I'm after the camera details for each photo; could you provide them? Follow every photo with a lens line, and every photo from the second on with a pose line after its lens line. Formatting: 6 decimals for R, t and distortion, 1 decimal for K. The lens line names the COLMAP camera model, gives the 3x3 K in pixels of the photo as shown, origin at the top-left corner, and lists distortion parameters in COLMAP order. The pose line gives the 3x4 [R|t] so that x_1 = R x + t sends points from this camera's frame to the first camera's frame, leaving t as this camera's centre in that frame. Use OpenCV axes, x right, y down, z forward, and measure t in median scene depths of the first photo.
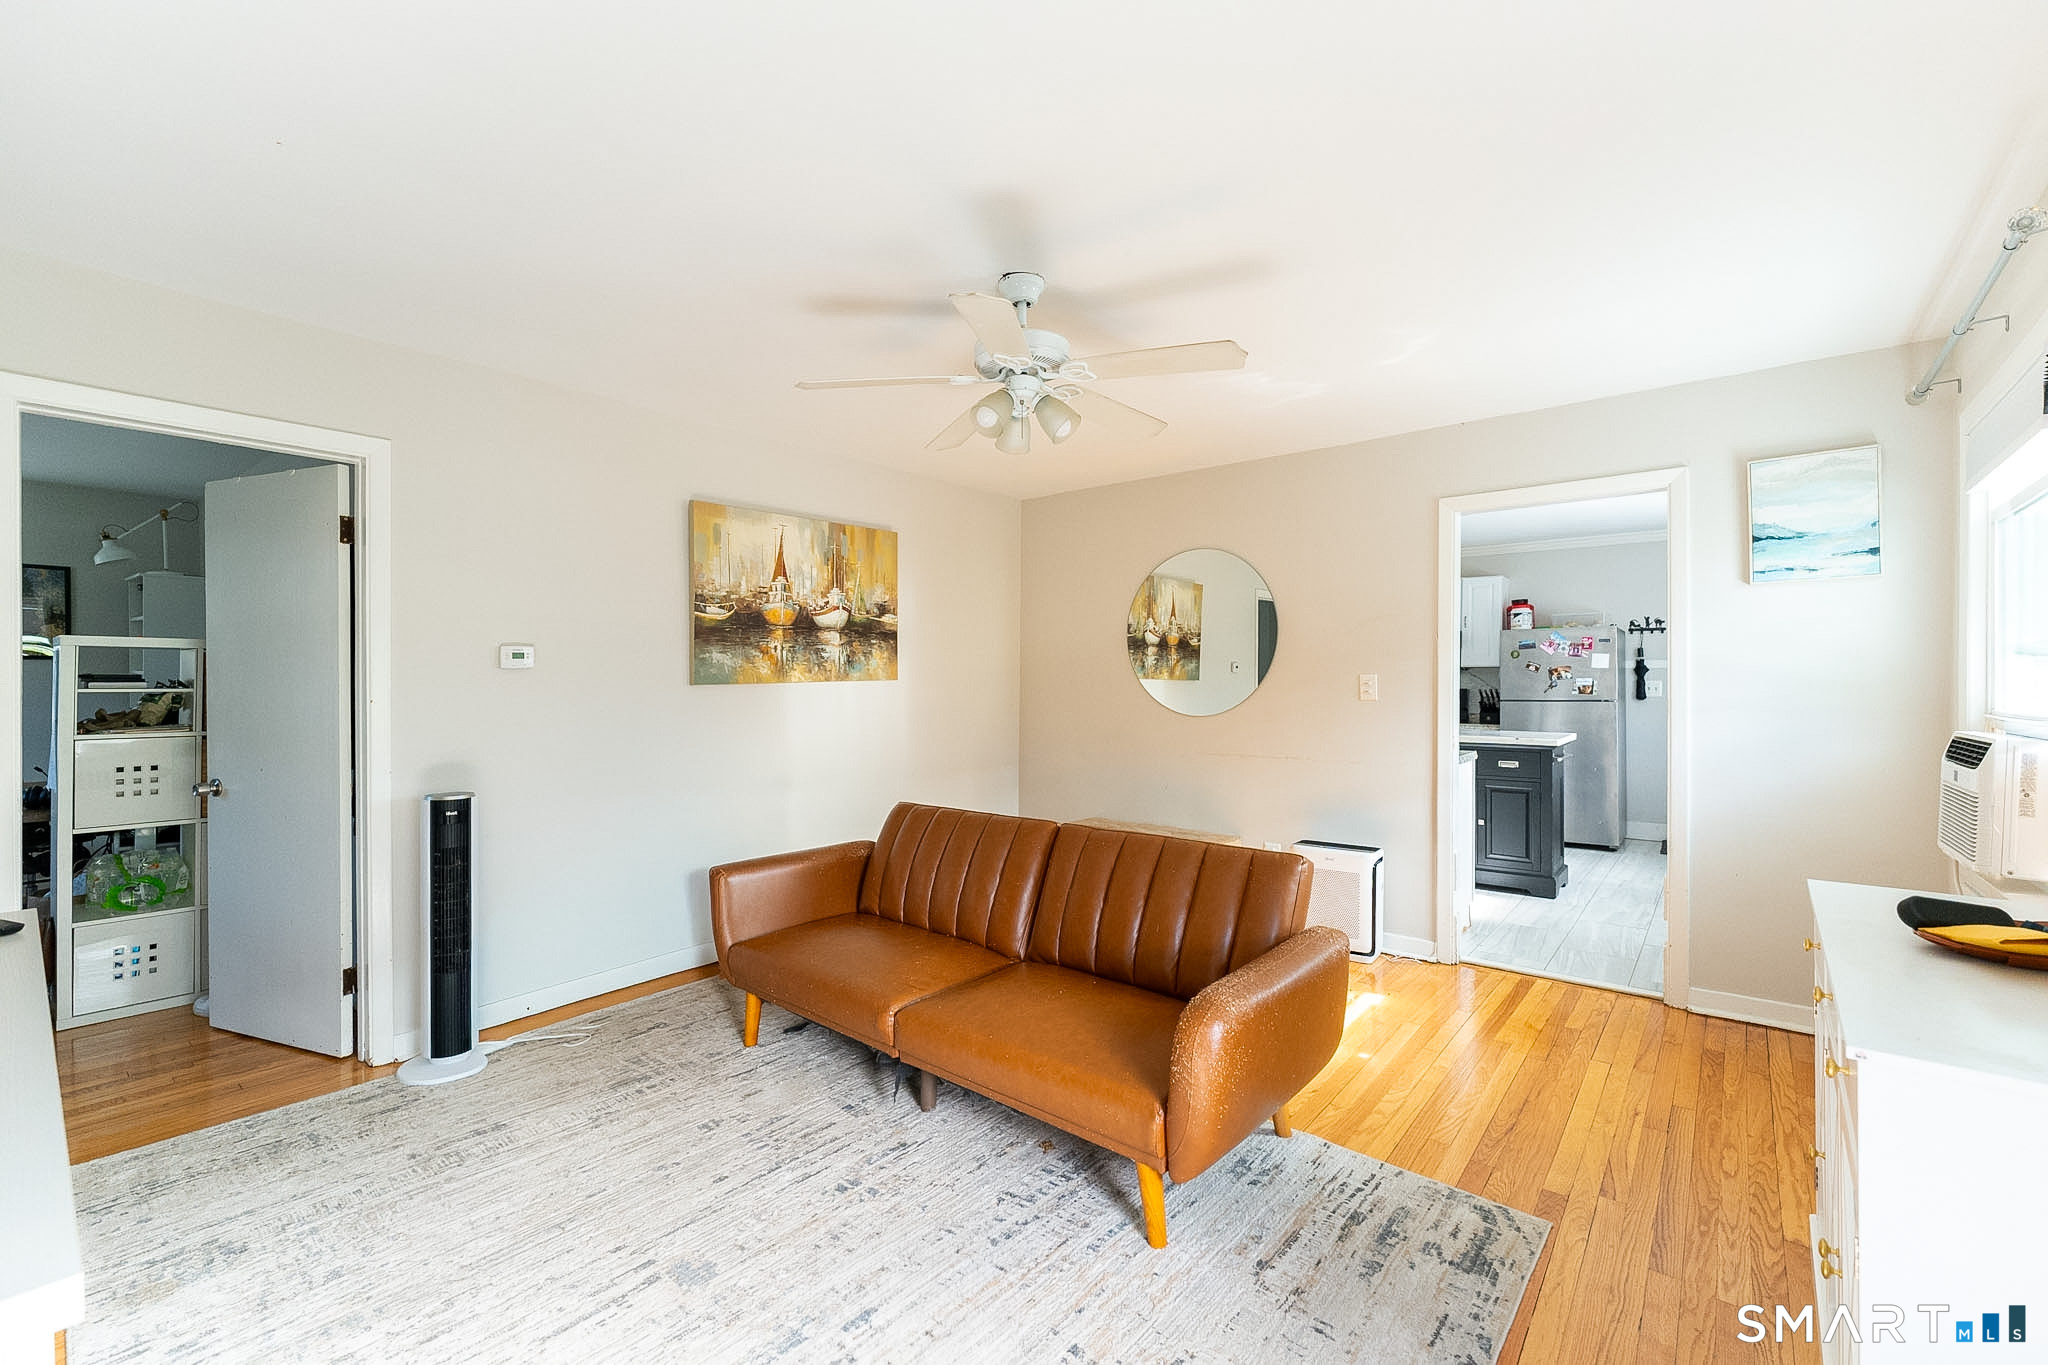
lens RADIAL K [[867.9, 0, 1024.0], [0, 867.9, 682.5], [0, 0, 1]] dist [-0.000559, 0.000030]
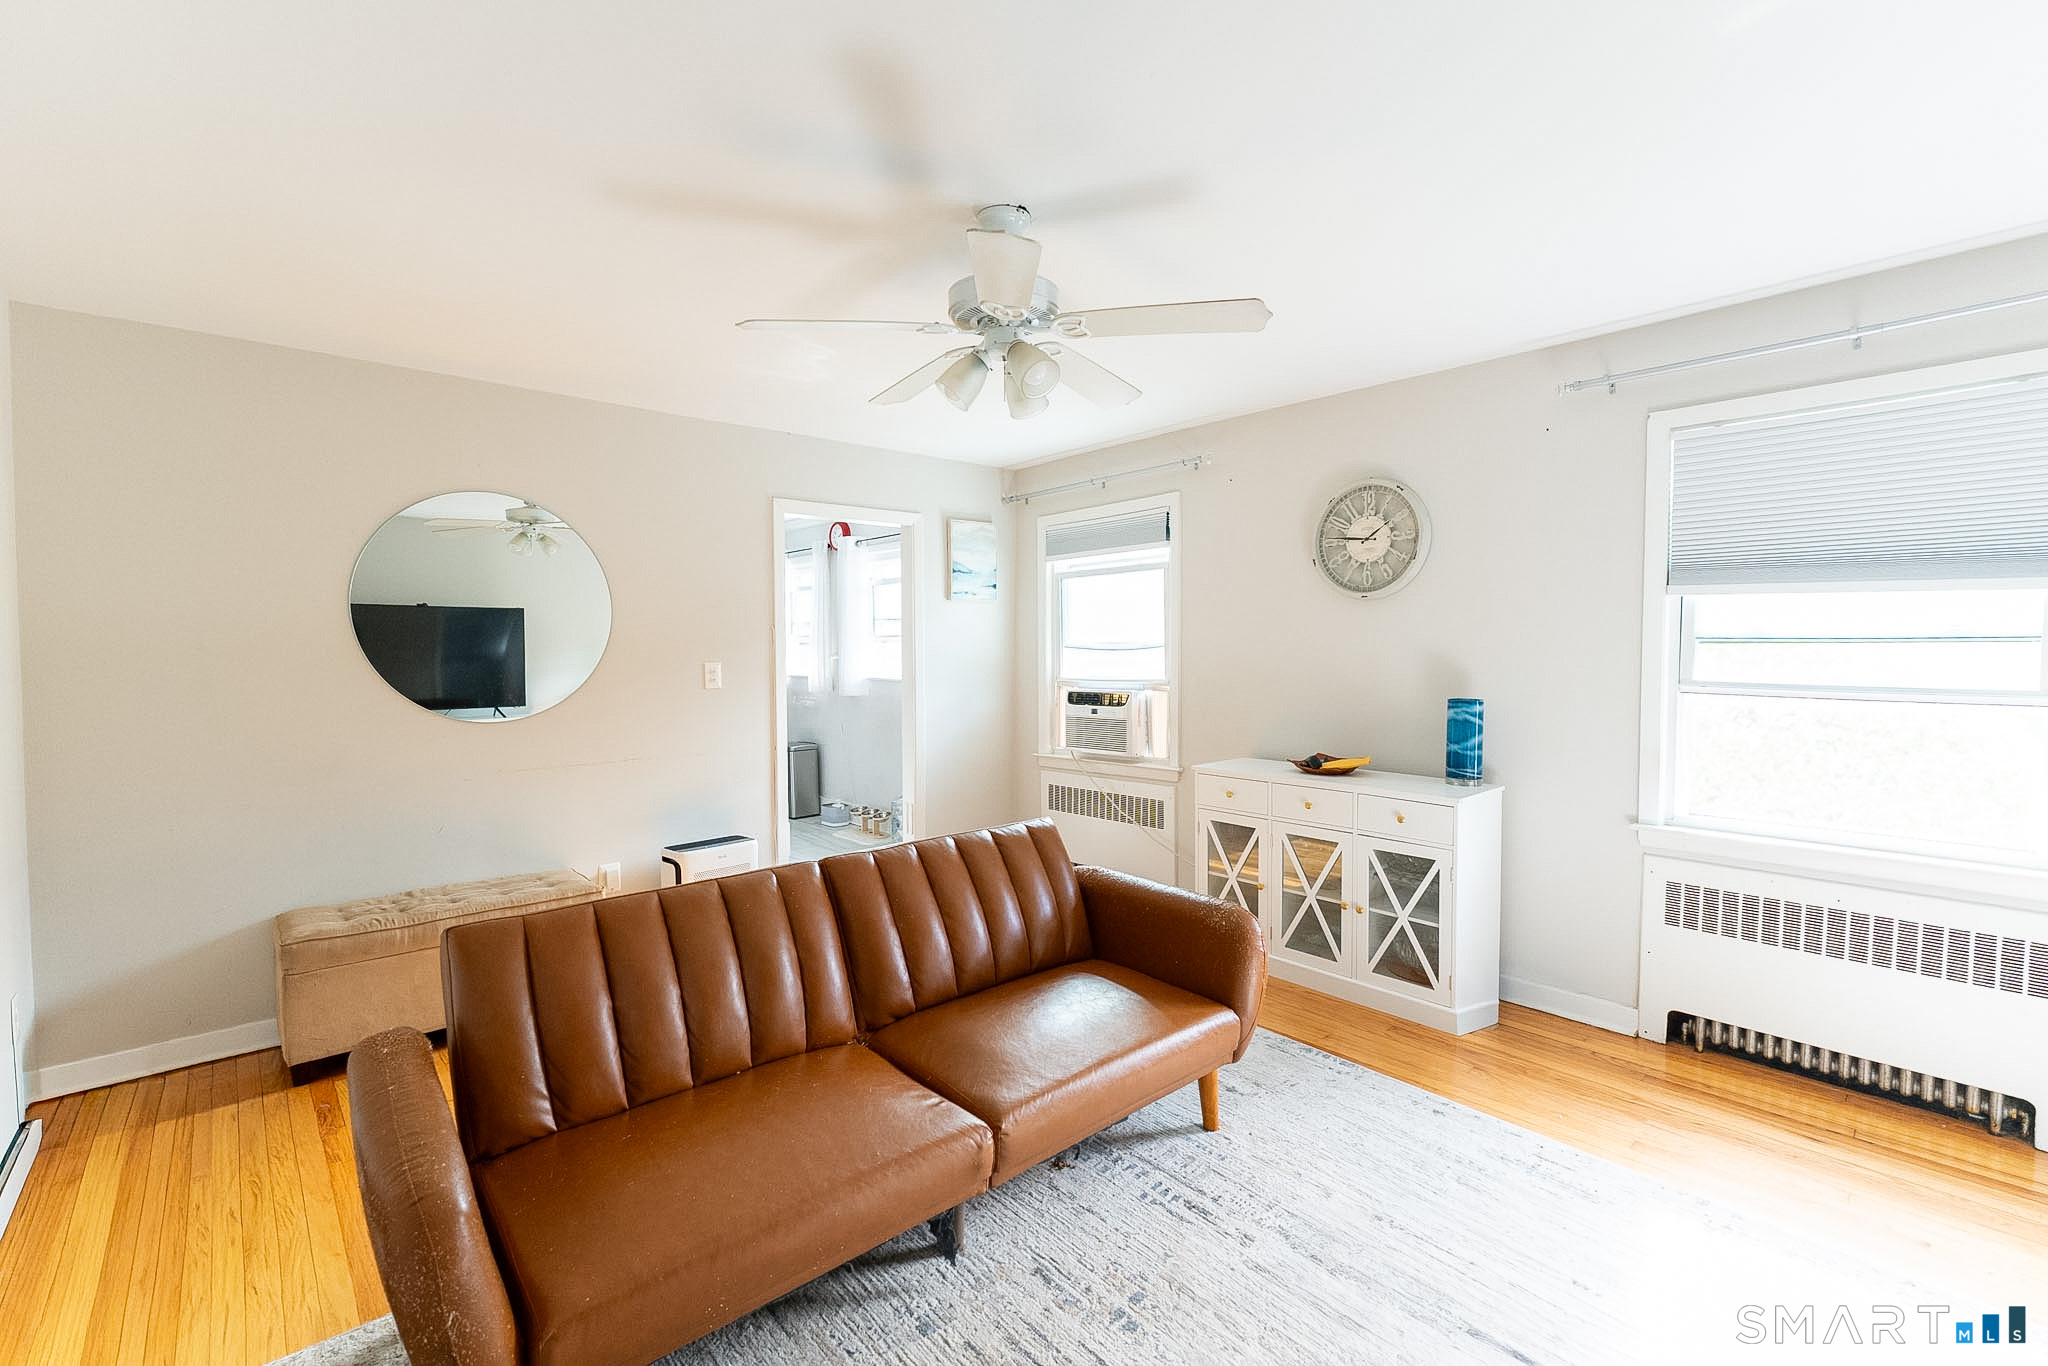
lens RADIAL K [[867.9, 0, 1024.0], [0, 867.9, 683.0], [0, 0, 1]] dist [-0.000559, 0.000030]
pose [[0.145311, -0.040672, 0.988550, -0.703140], [0.010257, 0.999163, 0.039601, -0.029016], [-0.989333, 0.004385, 0.145607, 0.695137]]
